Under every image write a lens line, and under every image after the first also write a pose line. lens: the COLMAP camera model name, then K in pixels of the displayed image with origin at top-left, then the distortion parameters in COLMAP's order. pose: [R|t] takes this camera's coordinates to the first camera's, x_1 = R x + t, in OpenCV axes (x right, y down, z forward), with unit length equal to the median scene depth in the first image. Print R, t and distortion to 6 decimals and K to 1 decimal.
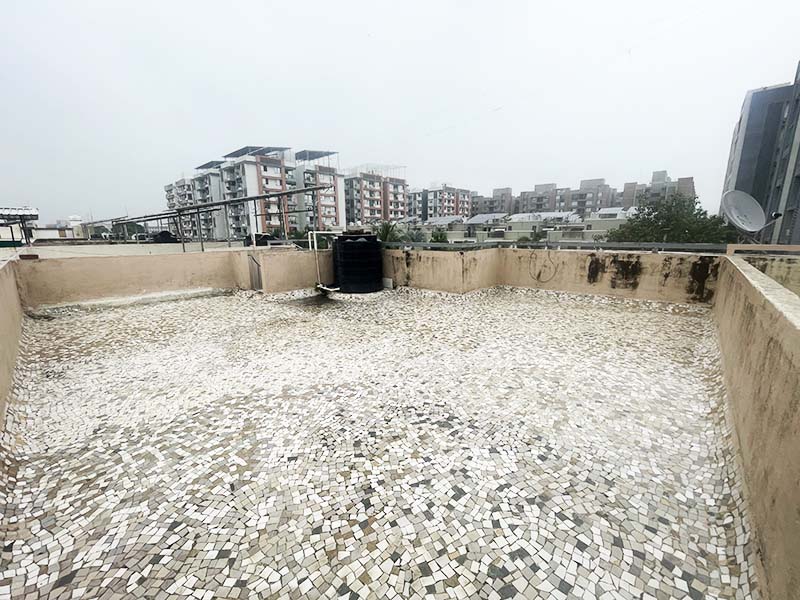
lens RADIAL K [[323.3, 0, 400.8], [0, 323.3, 299.8], [0, 0, 1]] dist [-0.002539, 0.000383]
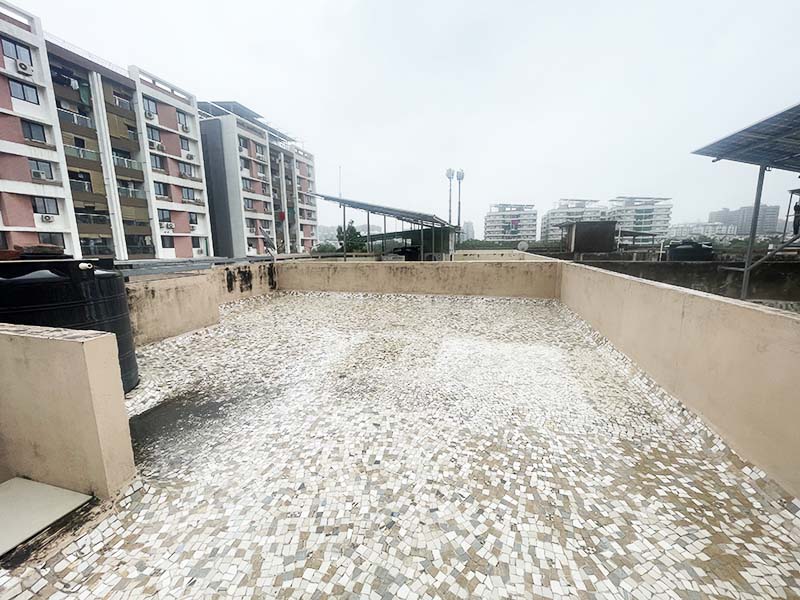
lens RADIAL K [[323.3, 0, 400.8], [0, 323.3, 299.8], [0, 0, 1]] dist [-0.002539, 0.000383]
pose [[-0.450913, -0.131980, 0.882756, -0.747431], [0.202090, 0.948228, 0.244996, -0.183004], [-0.869389, 0.288868, -0.400896, 0.894317]]
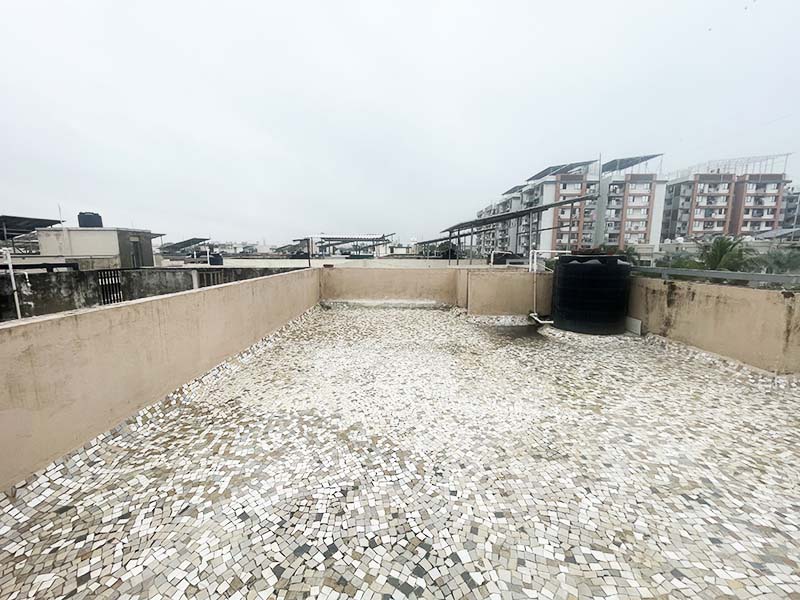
lens RADIAL K [[323.3, 0, 400.8], [0, 323.3, 299.8], [0, 0, 1]] dist [-0.002539, 0.000383]
pose [[0.664865, 0.119080, -0.737410, 0.152047], [-0.159580, 0.987063, 0.015515, -0.045000], [0.729718, 0.107361, 0.675267, 0.207171]]
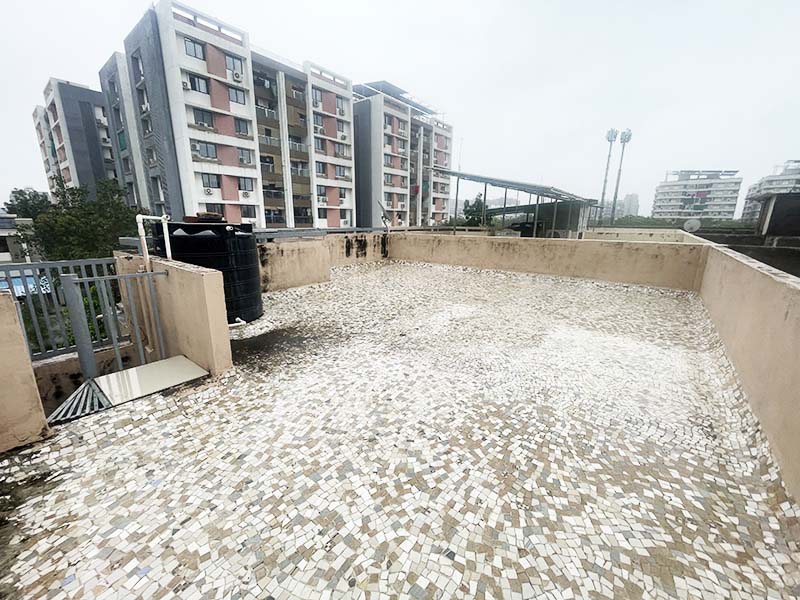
lens RADIAL K [[323.3, 0, 400.8], [0, 323.3, 299.8], [0, 0, 1]] dist [-0.002539, 0.000383]
pose [[-0.069976, -0.229495, 0.970791, -0.825312], [0.199538, 0.950289, 0.239031, -0.159196], [-0.977388, 0.210436, -0.020704, 0.800880]]
